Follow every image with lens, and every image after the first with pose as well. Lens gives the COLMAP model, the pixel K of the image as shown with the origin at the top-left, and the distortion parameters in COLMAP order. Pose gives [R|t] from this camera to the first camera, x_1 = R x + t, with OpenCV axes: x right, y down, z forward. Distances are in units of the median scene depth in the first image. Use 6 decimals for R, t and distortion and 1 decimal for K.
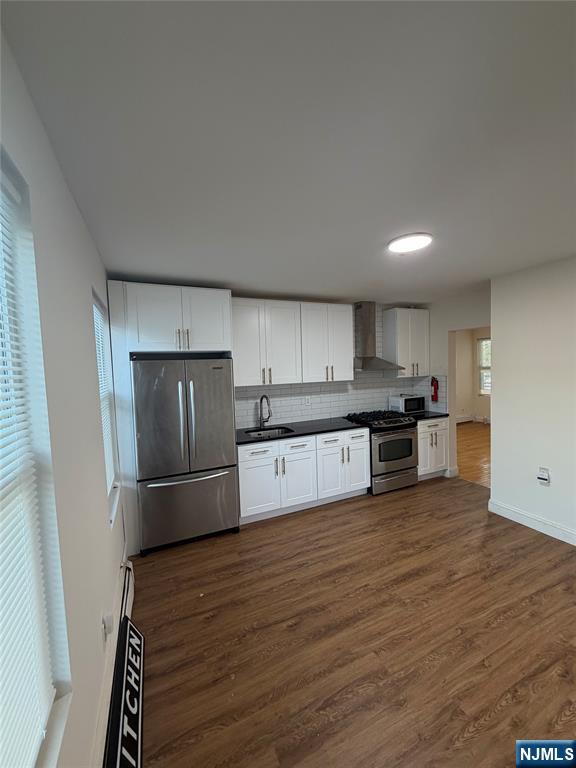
lens RADIAL K [[306.0, 0, 288.3], [0, 306.0, 382.0], [0, 0, 1]] dist [-0.001230, -0.000377]
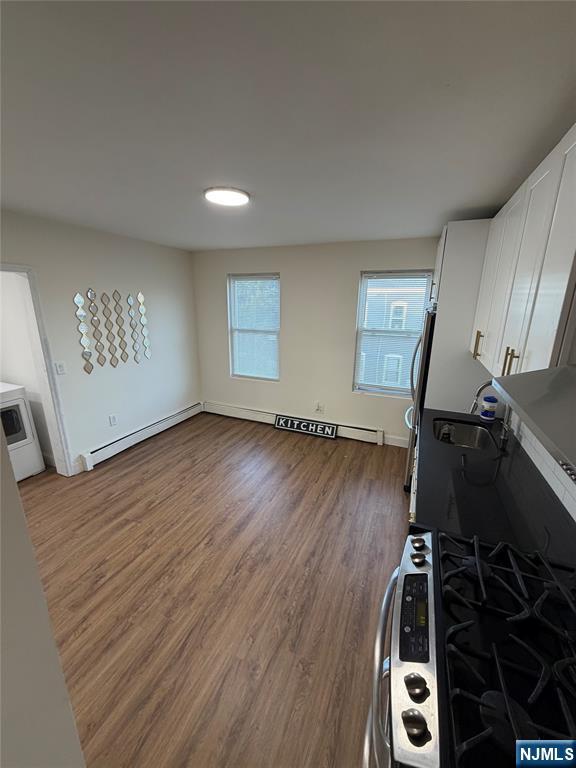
lens RADIAL K [[306.0, 0, 288.3], [0, 306.0, 382.0], [0, 0, 1]] dist [-0.001230, -0.000377]
pose [[-0.735169, 0.200642, -0.647510, 0.665412], [-0.019005, 0.948717, 0.315554, -0.147323], [0.677617, 0.244291, -0.693655, 1.301581]]
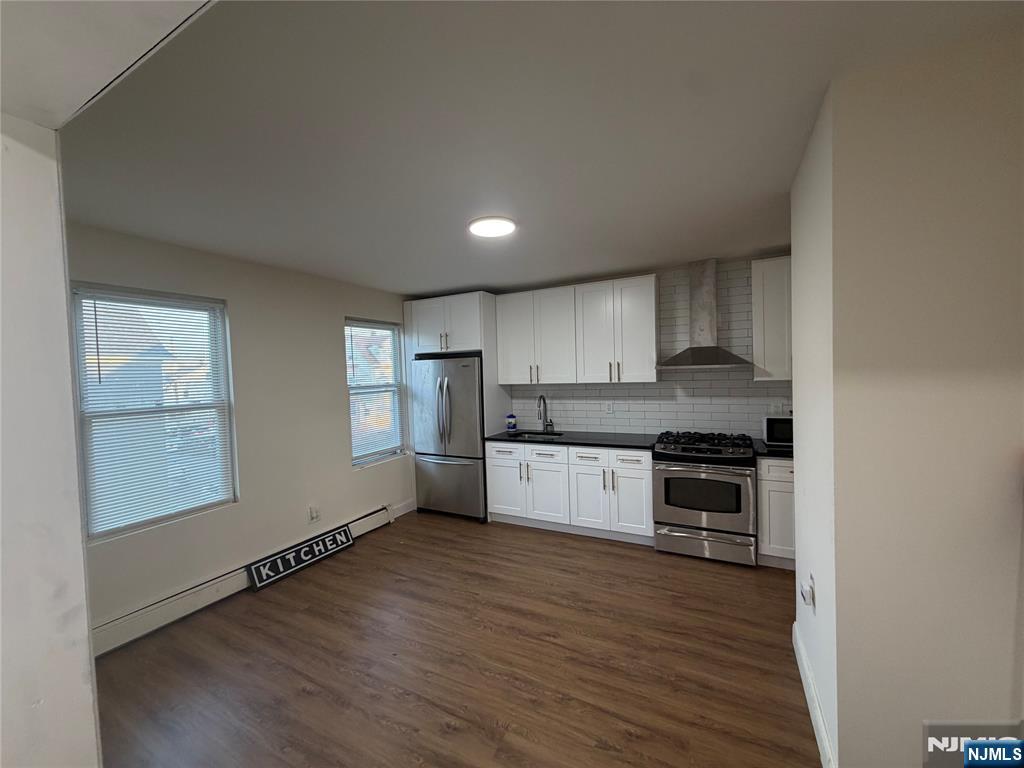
lens RADIAL K [[407.9, 0, 508.9], [0, 407.9, 383.8], [0, 0, 1]] dist [-0.001230, -0.000377]
pose [[0.612340, 0.035175, -0.789812, 0.938860], [-0.026046, 0.999365, 0.024314, -0.021057], [0.790166, 0.005683, 0.612867, 0.208850]]
